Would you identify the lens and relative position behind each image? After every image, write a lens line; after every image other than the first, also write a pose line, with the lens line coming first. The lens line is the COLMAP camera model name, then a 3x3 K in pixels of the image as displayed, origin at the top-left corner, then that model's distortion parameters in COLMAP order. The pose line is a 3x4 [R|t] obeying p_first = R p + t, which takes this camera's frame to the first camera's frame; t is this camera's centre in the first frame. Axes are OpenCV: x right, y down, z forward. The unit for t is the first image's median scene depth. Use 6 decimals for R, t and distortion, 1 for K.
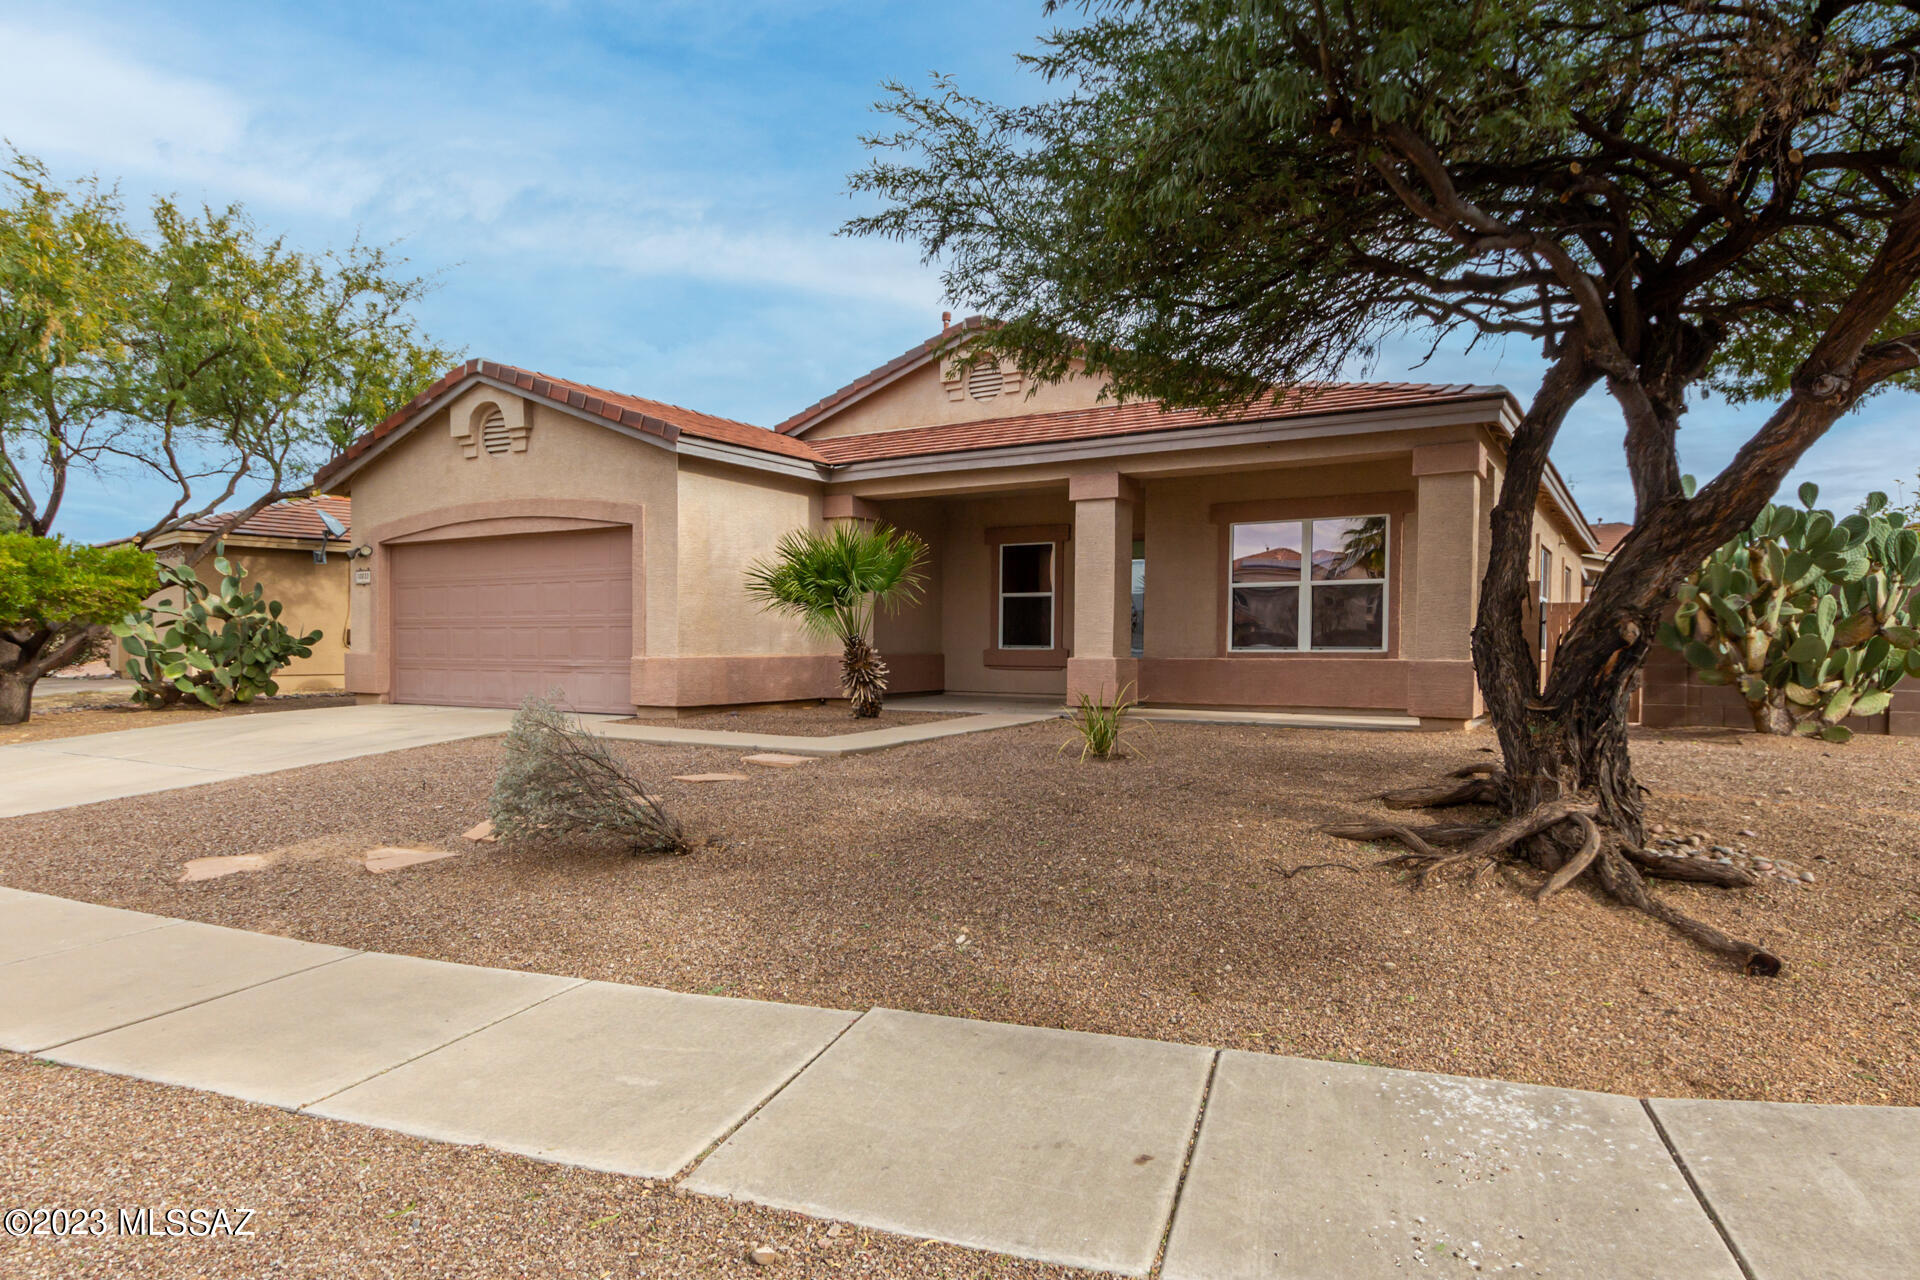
lens RADIAL K [[1000.6, 0, 980.3], [0, 1000.6, 617.1], [0, 0, 1]] dist [-0.001226, 0.000291]
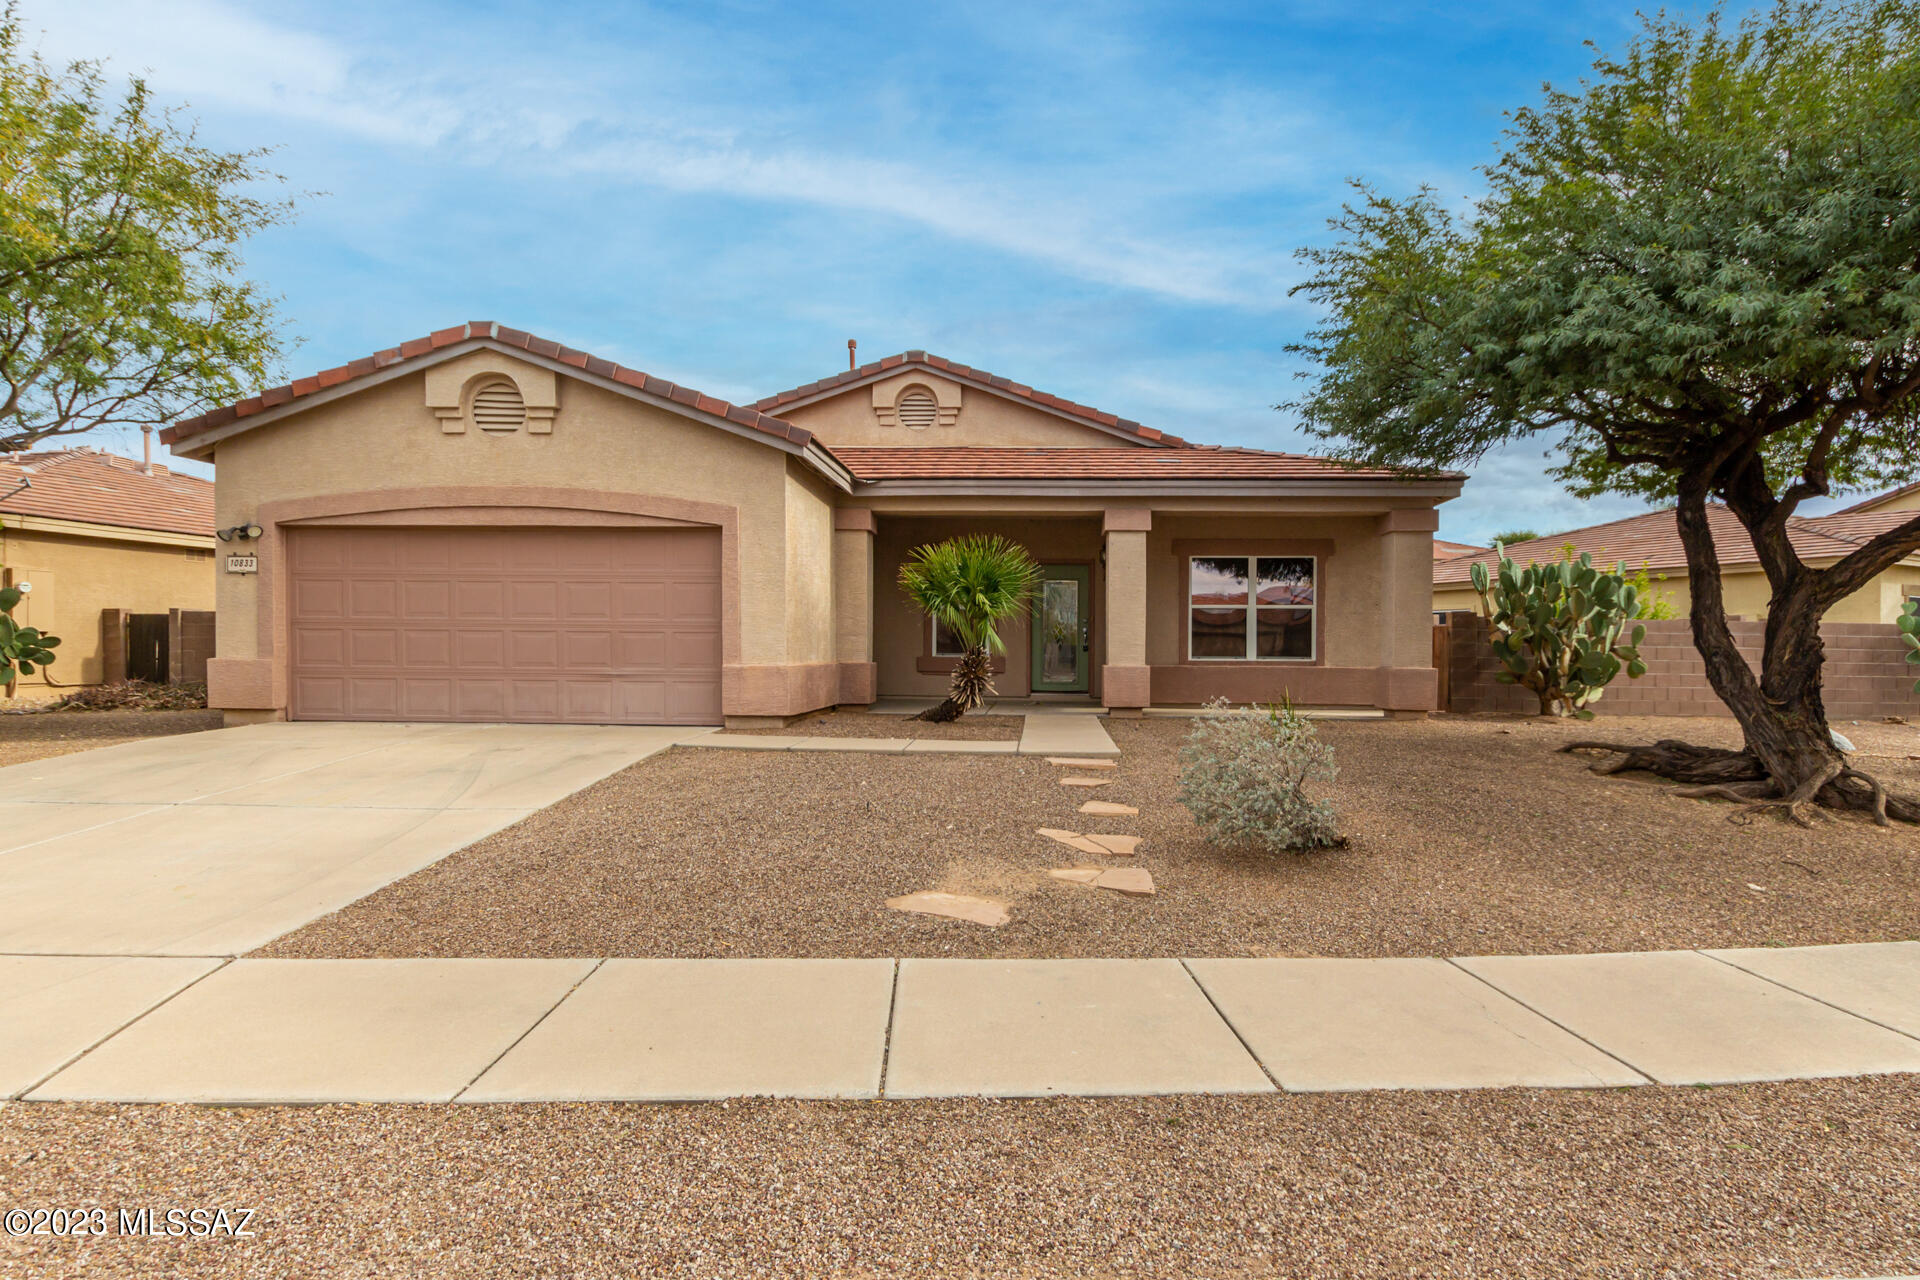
lens RADIAL K [[896.8, 0, 964.8], [0, 896.8, 628.6], [0, 0, 1]] dist [0.008359, -0.000191]
pose [[0.906269, 0.016999, 0.422360, -0.485168], [-0.018824, 0.999823, 0.000150, 0.000888], [-0.422283, -0.008087, 0.906428, 0.121885]]
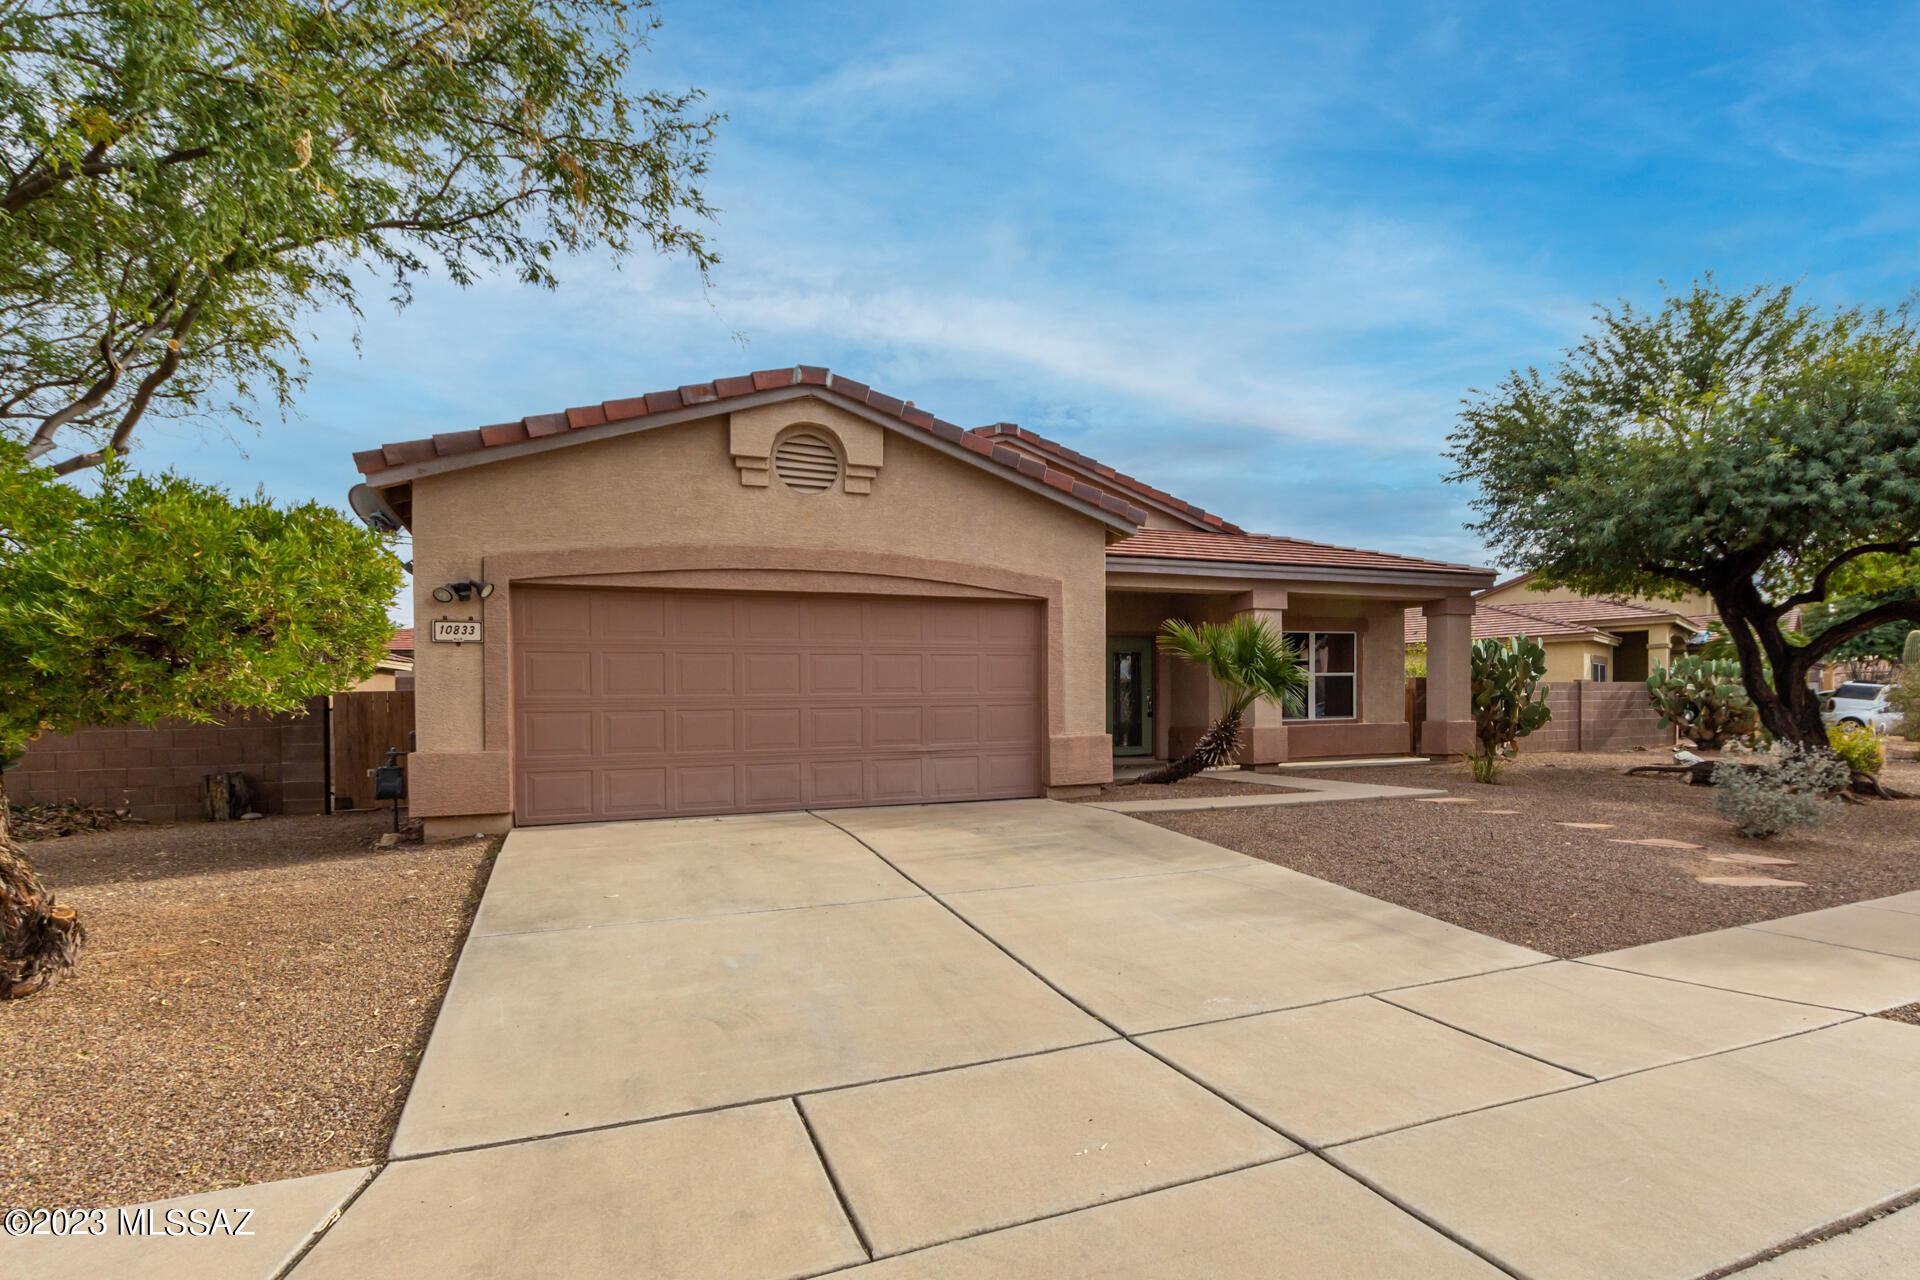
lens RADIAL K [[951.2, 0, 1011.1], [0, 951.2, 700.3], [0, 0, 1]] dist [0.003768, 0.000020]
pose [[0.645825, 0.000382, 0.763485, -1.044746], [0.002688, 0.999993, -0.002774, 0.007560], [-0.763481, 0.003843, 0.645819, 0.425402]]
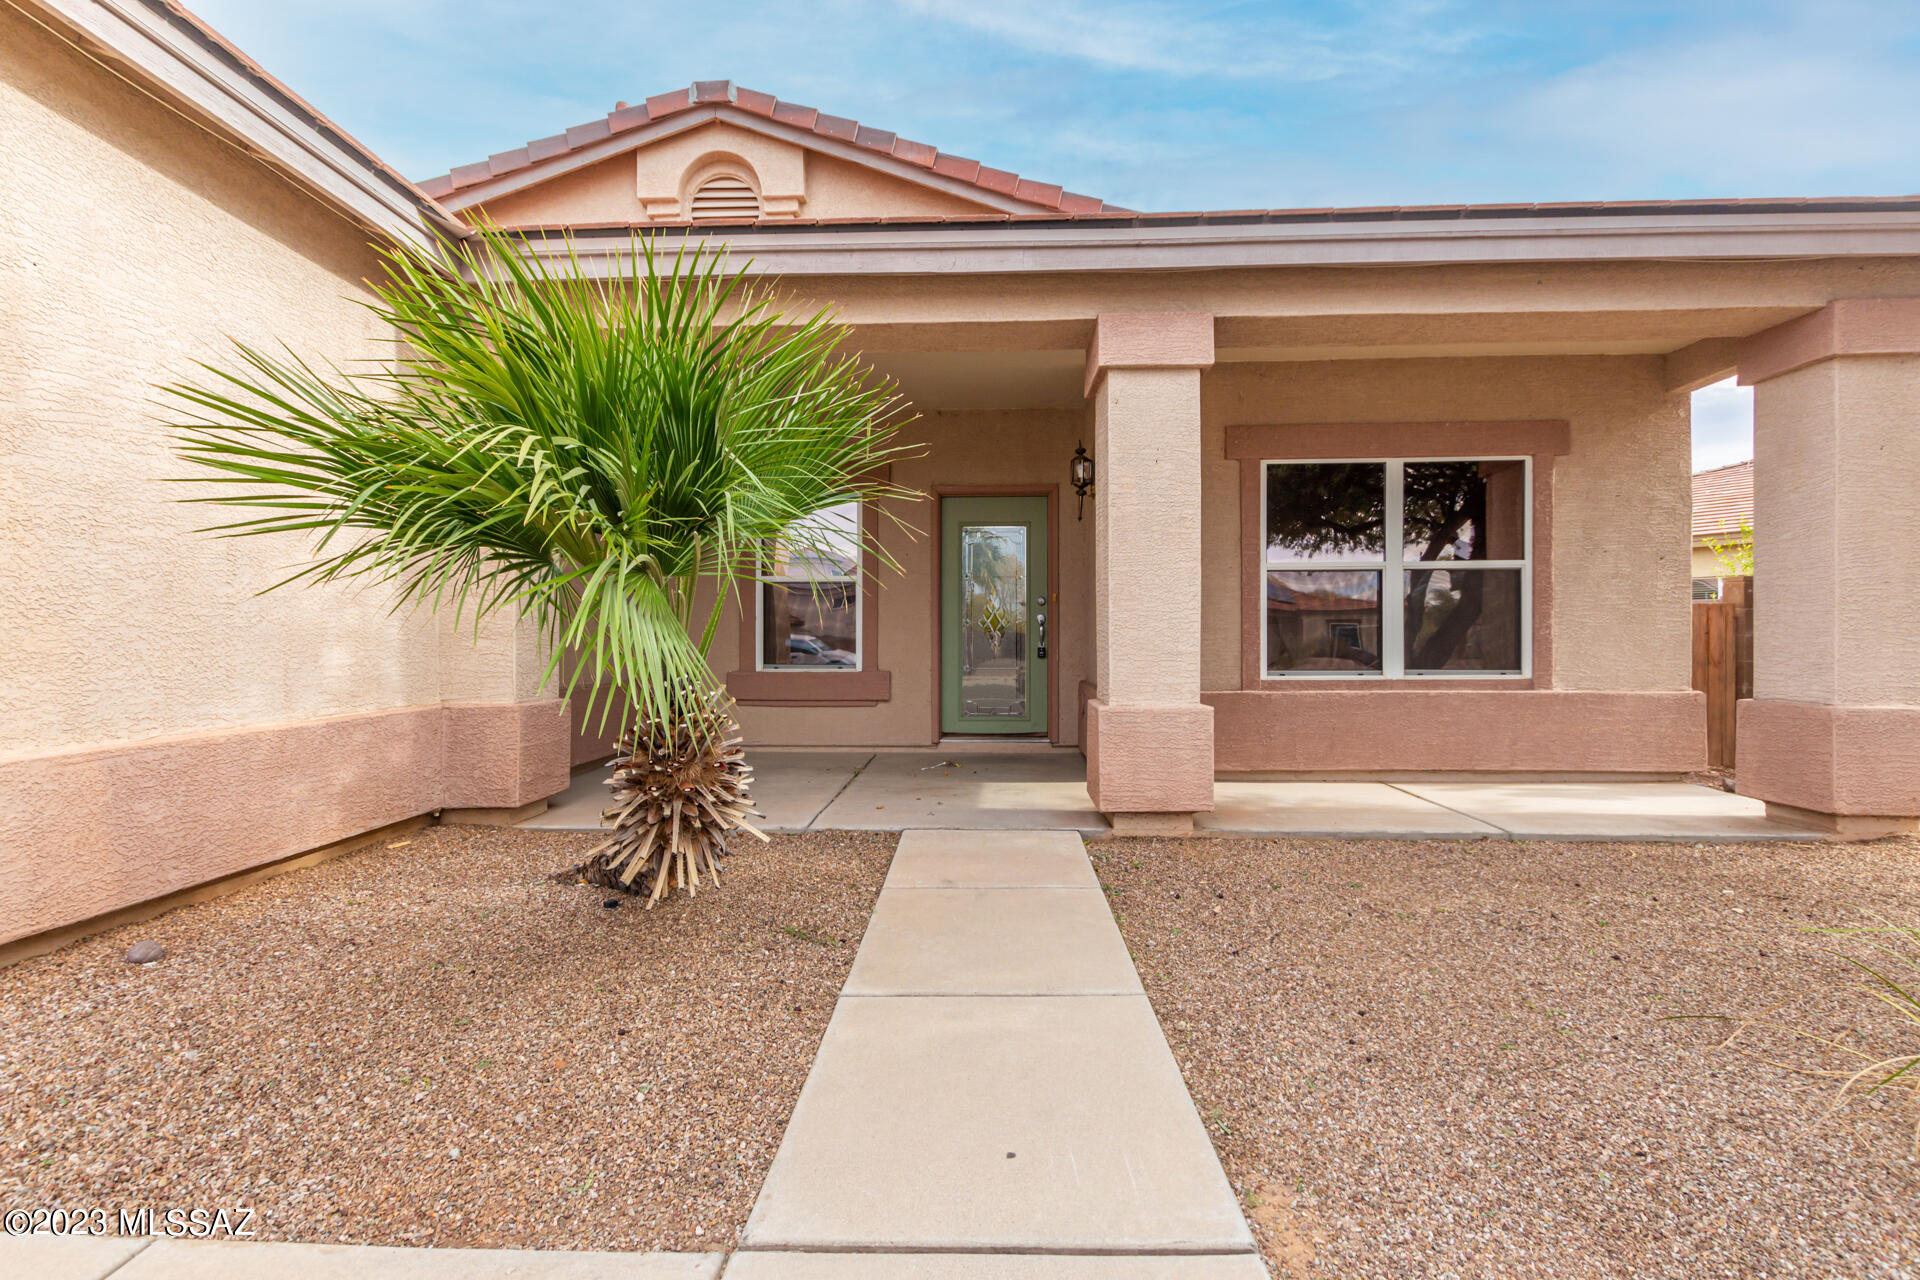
lens RADIAL K [[876.2, 0, 960.0], [0, 876.2, 640.0], [0, 0, 1]] dist [0.022362, 0.000164]
pose [[0.883573, -0.003345, 0.468282, -0.155183], [-0.008048, 0.999718, 0.022327, 0.001458], [-0.468224, -0.023496, 0.883297, 0.651861]]
